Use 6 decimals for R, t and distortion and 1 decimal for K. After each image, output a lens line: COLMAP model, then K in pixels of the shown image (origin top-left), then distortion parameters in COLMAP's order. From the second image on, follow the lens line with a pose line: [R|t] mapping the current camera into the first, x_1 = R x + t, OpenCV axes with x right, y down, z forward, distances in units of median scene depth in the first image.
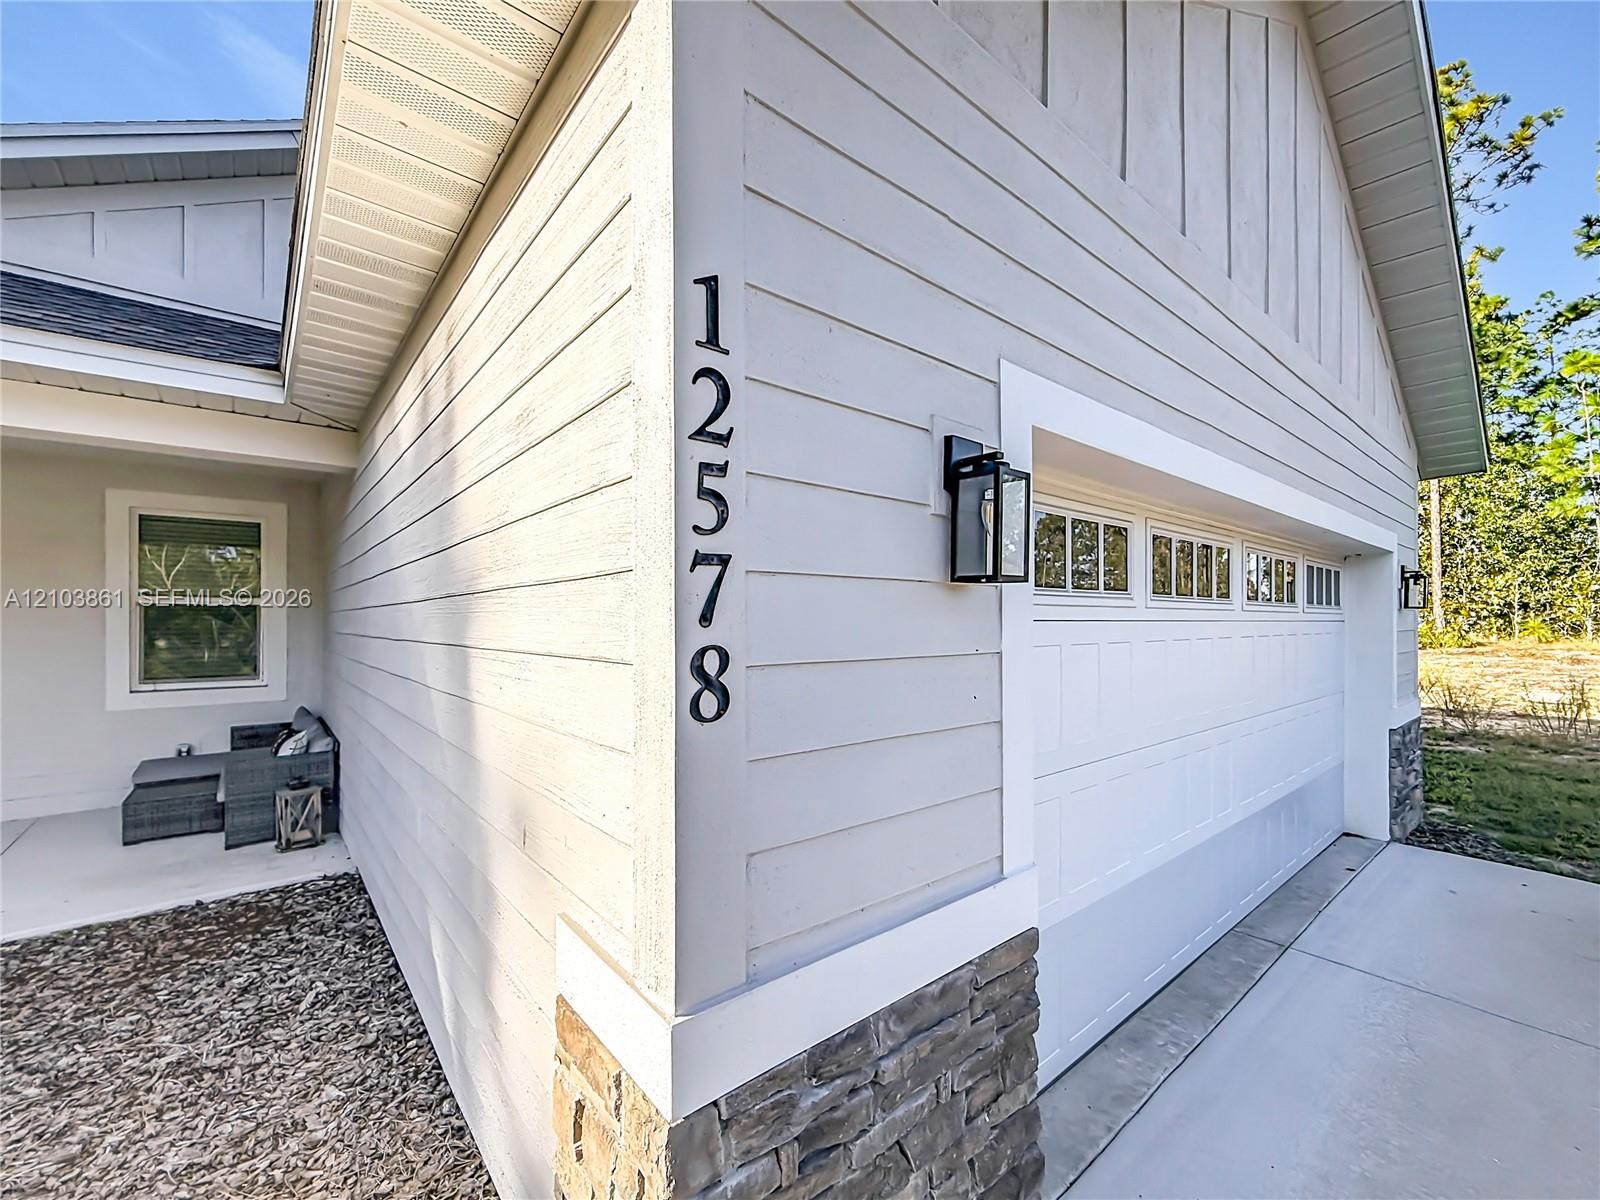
lens RADIAL K [[653.4, 0, 800.3], [0, 653.4, 609.3], [0, 0, 1]] dist [-0.001568, -0.000235]
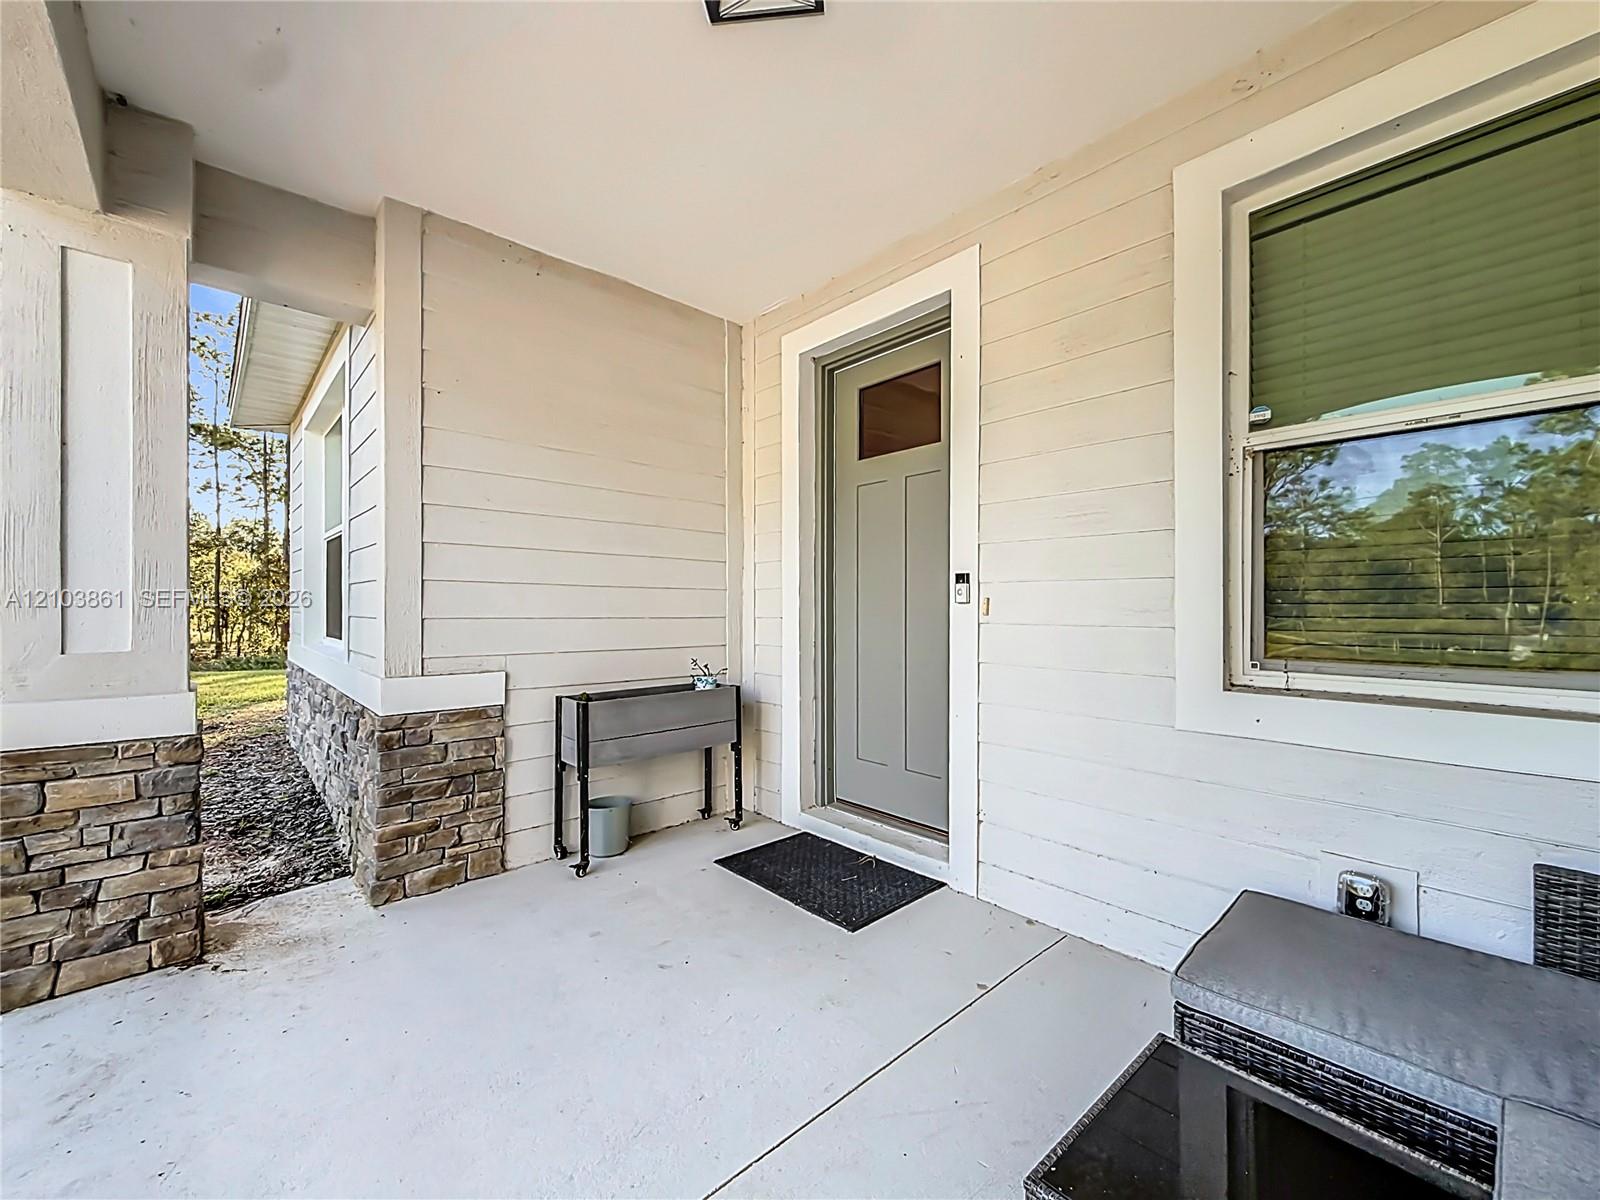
lens RADIAL K [[653.4, 0, 800.3], [0, 653.4, 609.3], [0, 0, 1]] dist [-0.001568, -0.000235]
pose [[0.047179, 0.001166, -0.998886, -0.651160], [0.004968, 0.999987, 0.001402, 0.079198], [0.998874, -0.005029, 0.047172, 0.722409]]
